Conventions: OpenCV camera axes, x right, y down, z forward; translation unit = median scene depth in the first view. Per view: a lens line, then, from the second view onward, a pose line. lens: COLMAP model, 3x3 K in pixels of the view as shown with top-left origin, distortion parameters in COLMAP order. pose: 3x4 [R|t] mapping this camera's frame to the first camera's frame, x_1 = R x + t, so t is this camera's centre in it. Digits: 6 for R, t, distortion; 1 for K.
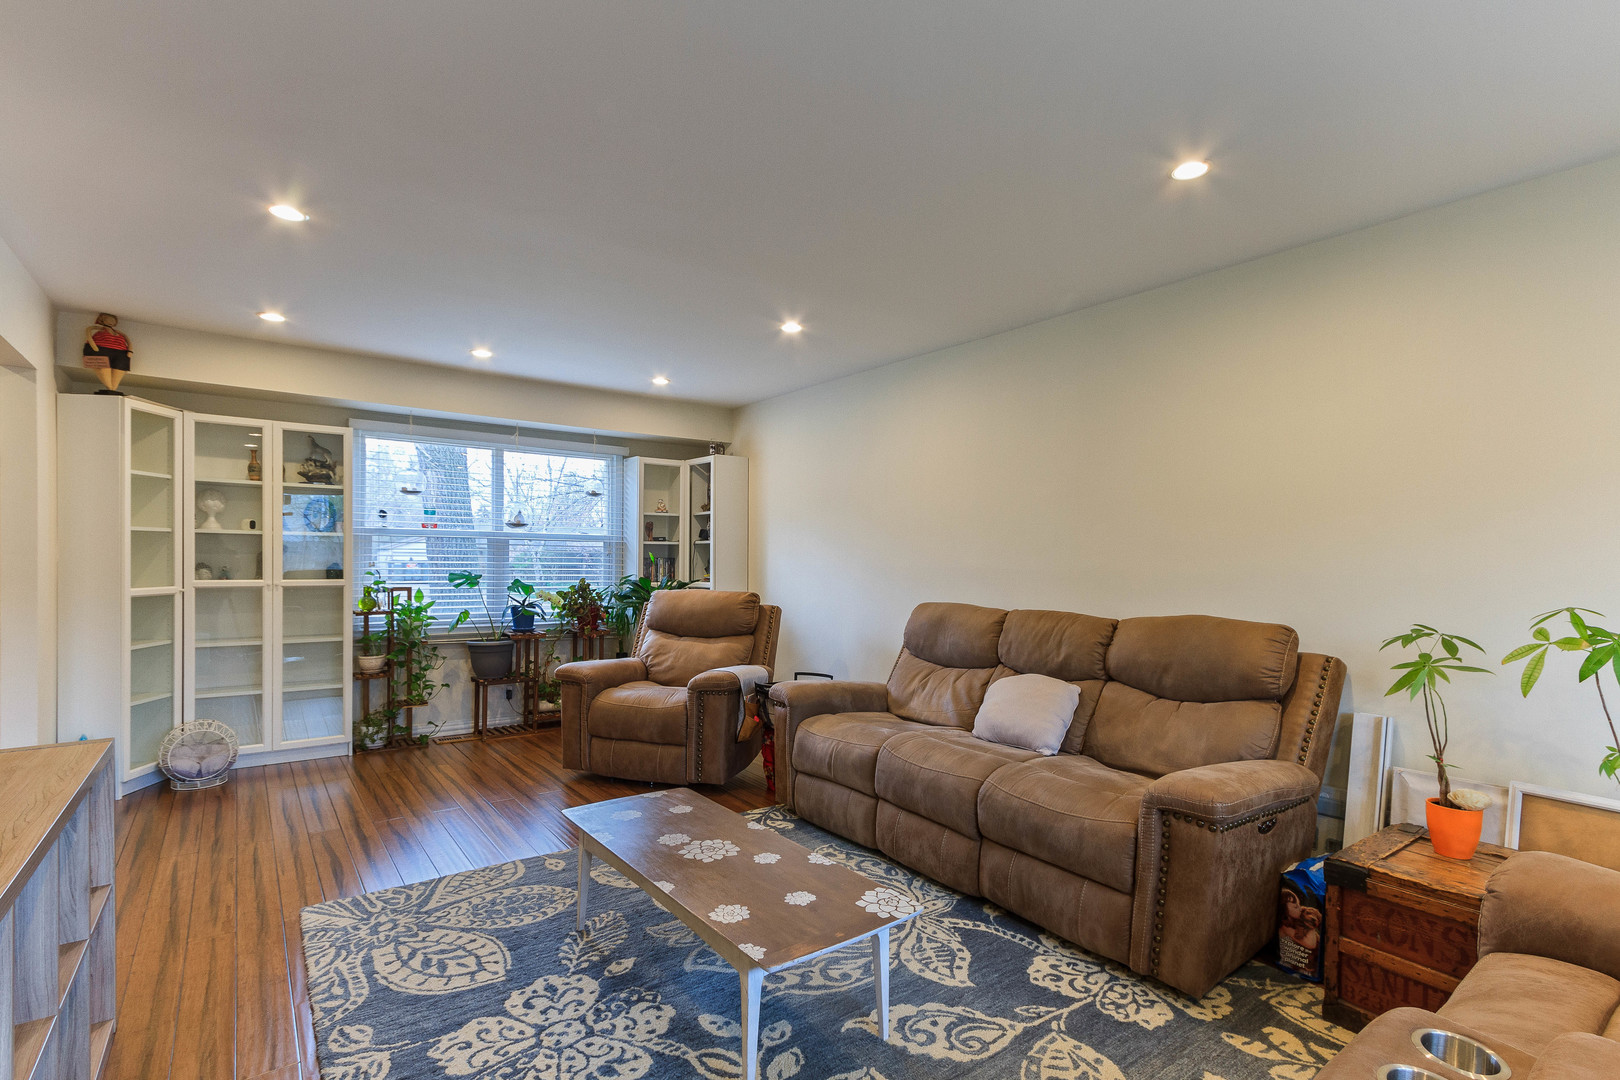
lens RADIAL K [[785.3, 0, 843.1], [0, 785.3, 570.9], [0, 0, 1]] dist [0.005290, 0.000017]
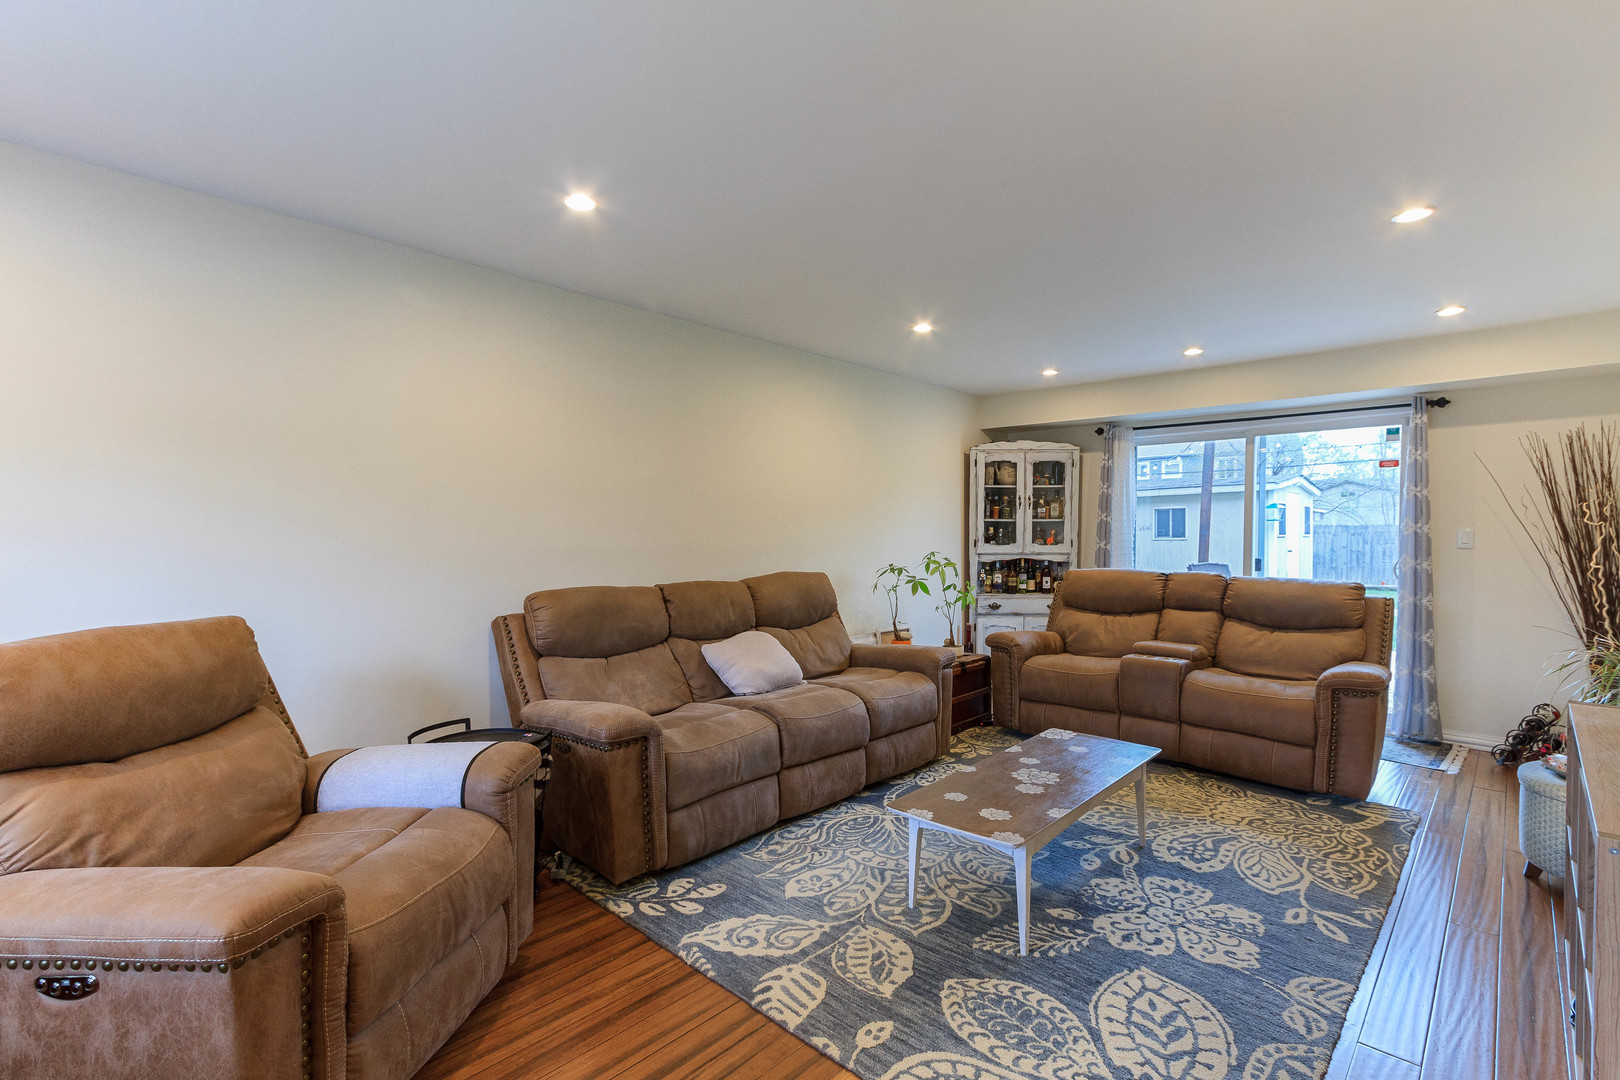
lens RADIAL K [[744.1, 0, 803.7], [0, 744.1, 543.4], [0, 0, 1]] dist [0.017217, -0.001812]
pose [[-0.155426, -0.028779, 0.987428, -1.238607], [0.013582, 0.999419, 0.031266, -0.054815], [-0.987754, 0.018271, -0.154945, 1.500889]]
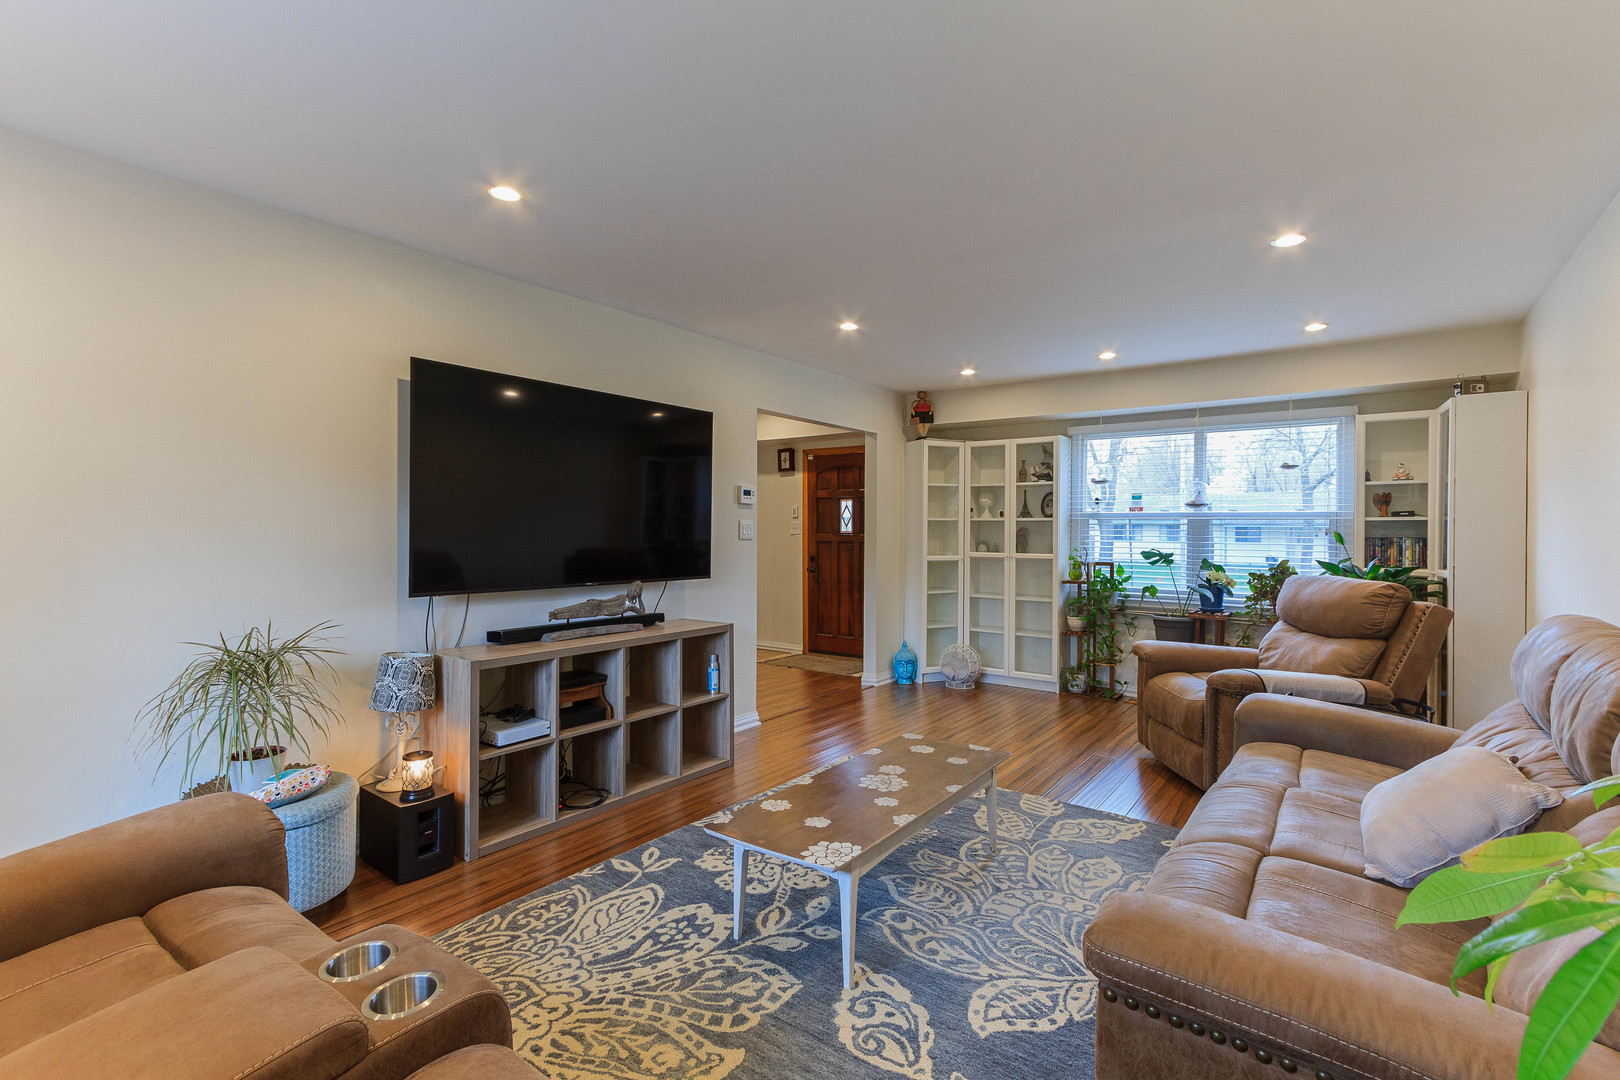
lens RADIAL K [[744.1, 0, 795.2], [0, 744.1, 538.7], [0, 0, 1]] dist [0.017217, -0.001812]
pose [[0.259897, 0.000738, -0.965636, 0.857807], [-0.017198, 0.999845, -0.003865, -0.005392], [0.965483, 0.017612, 0.259869, 0.558613]]
